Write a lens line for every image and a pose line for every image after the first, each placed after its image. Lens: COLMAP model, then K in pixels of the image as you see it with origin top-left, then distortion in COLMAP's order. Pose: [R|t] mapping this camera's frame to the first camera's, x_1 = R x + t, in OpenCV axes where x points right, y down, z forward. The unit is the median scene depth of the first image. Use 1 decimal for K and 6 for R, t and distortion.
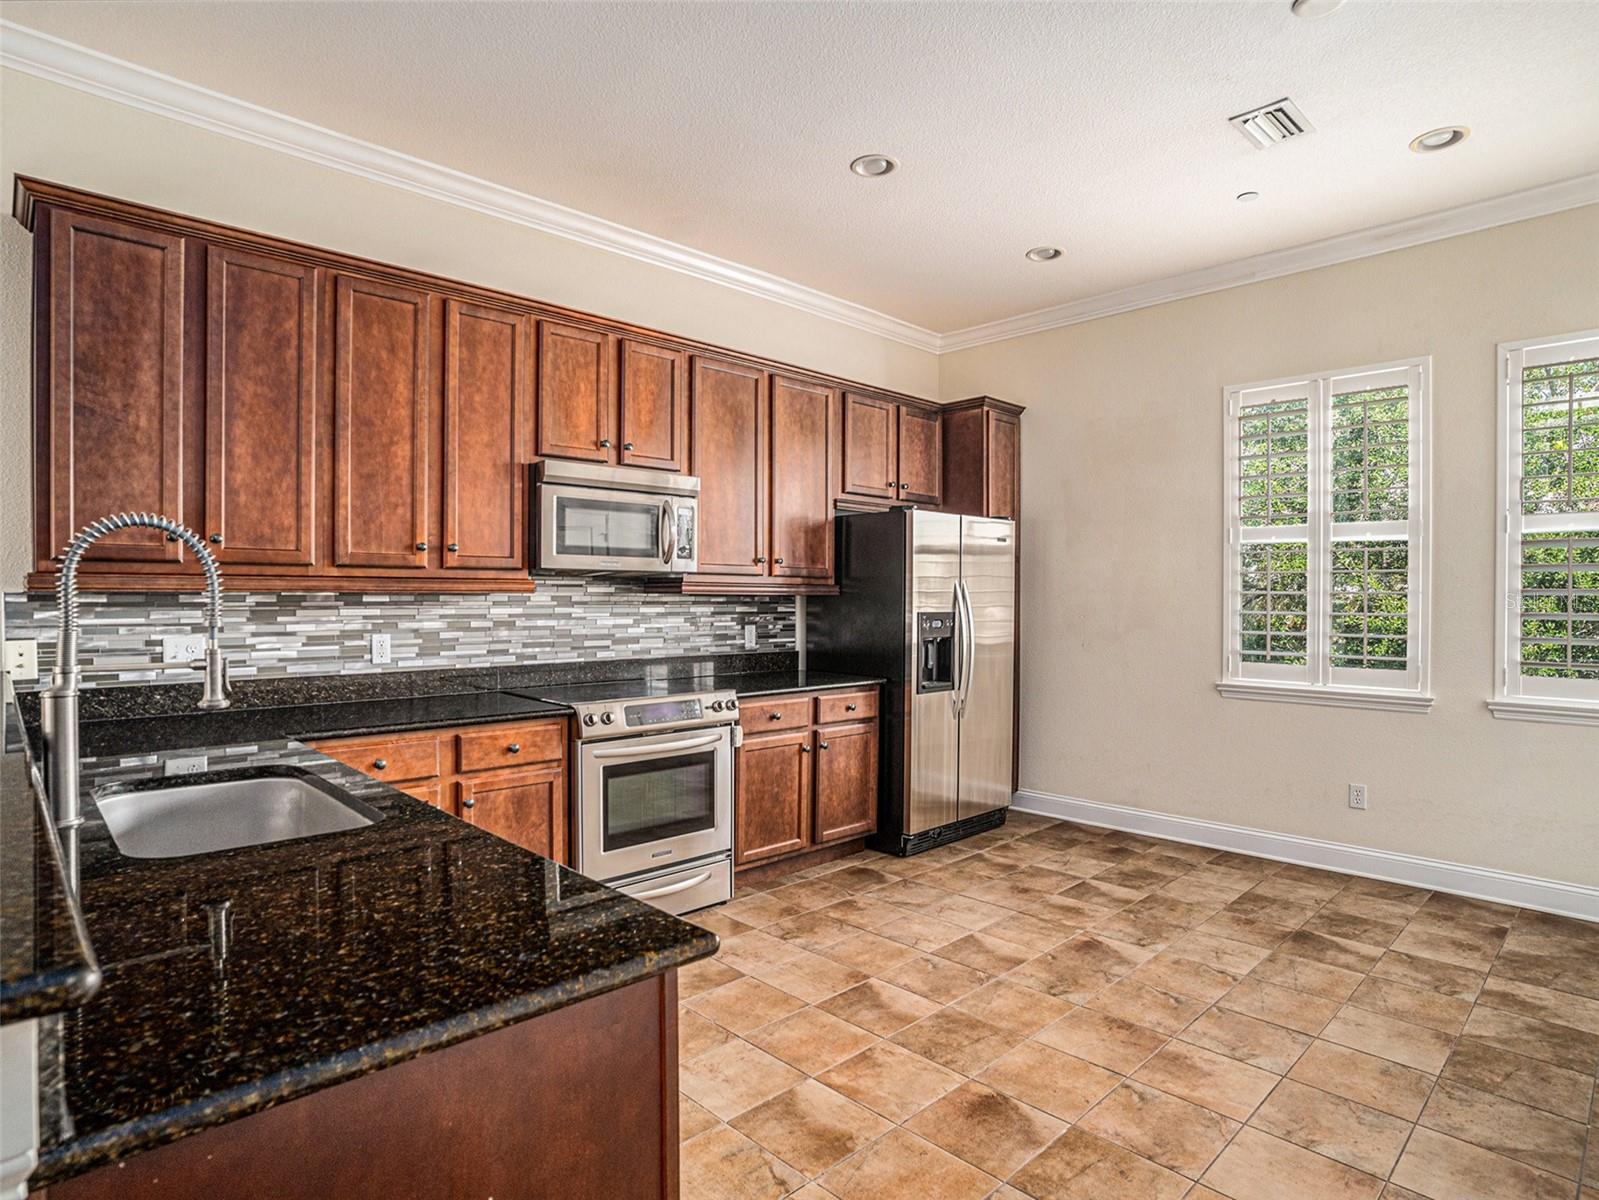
lens RADIAL K [[878.7, 0, 799.5], [0, 878.7, 600.0], [0, 0, 1]] dist [-0.079444, 0.036602]
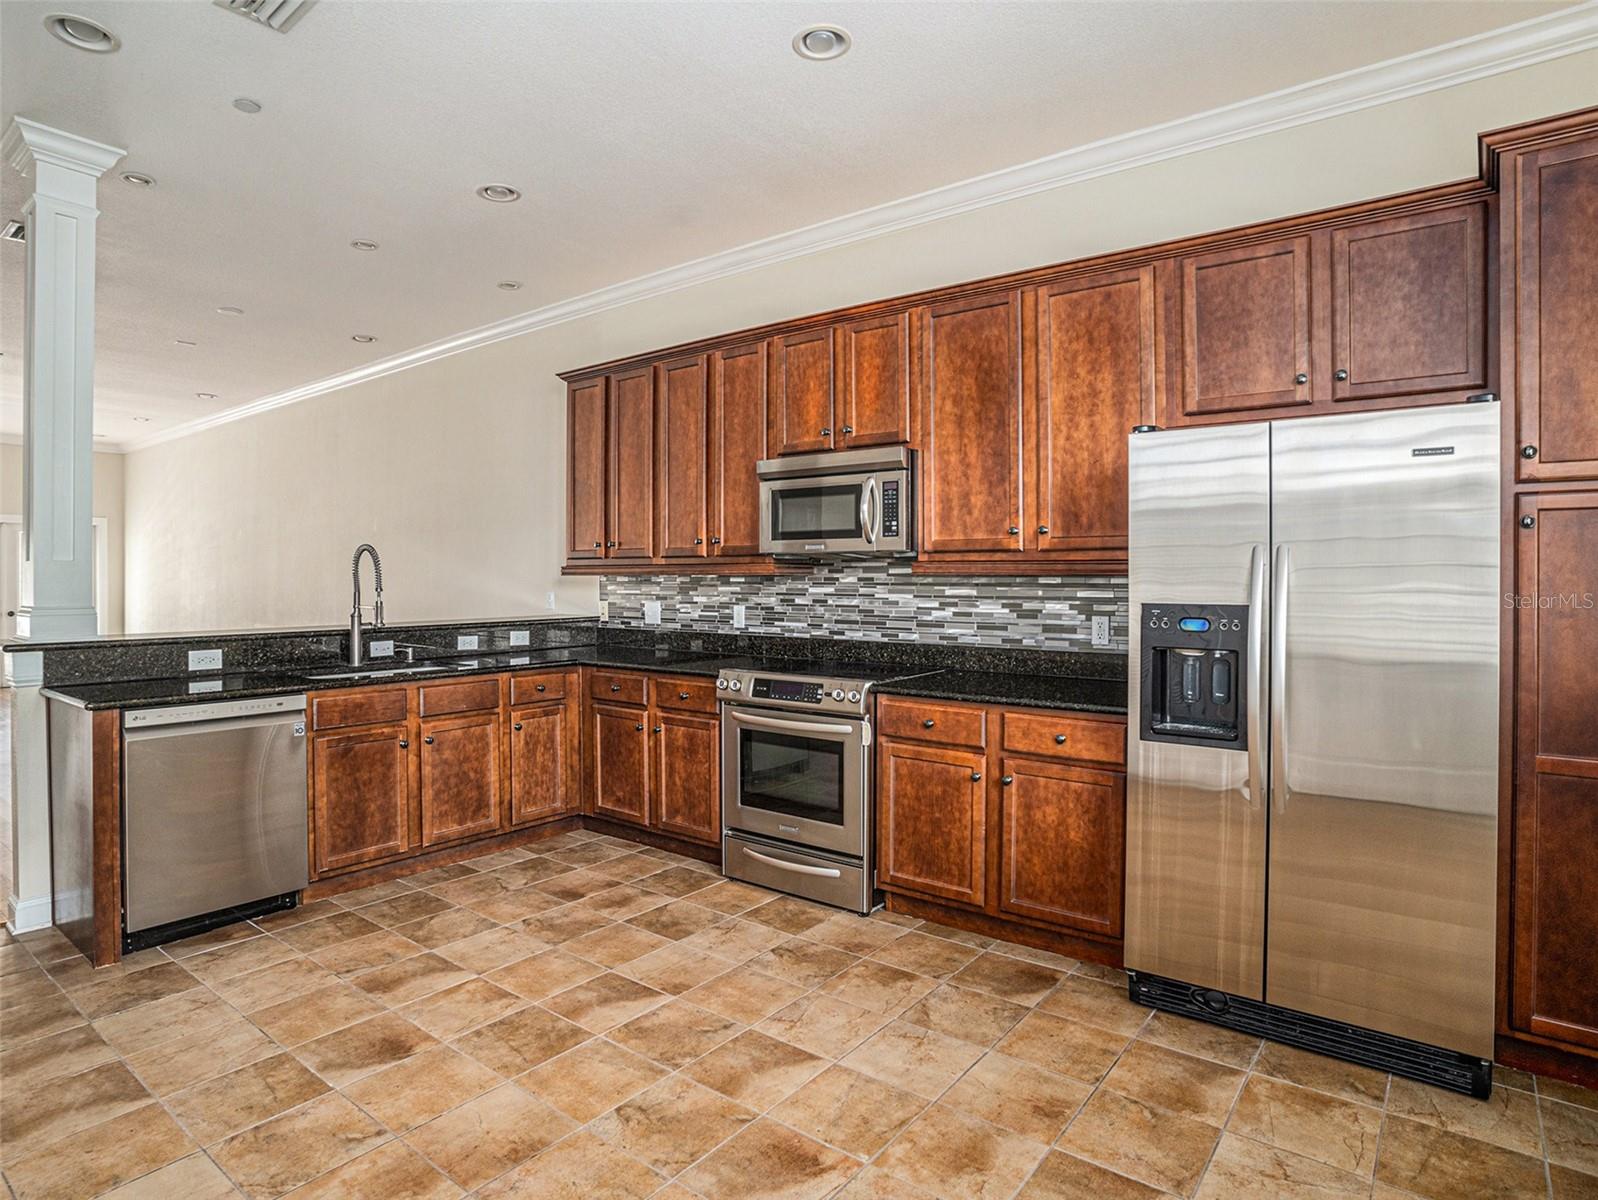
lens RADIAL K [[895.1, 0, 798.3], [0, 895.1, 573.8], [0, 0, 1]] dist [-0.080783, 0.040536]
pose [[0.143286, -0.007300, -0.989654, 0.827689], [-0.003719, 0.999962, -0.007915, 0.000125], [0.989674, 0.004814, 0.143254, 0.808752]]
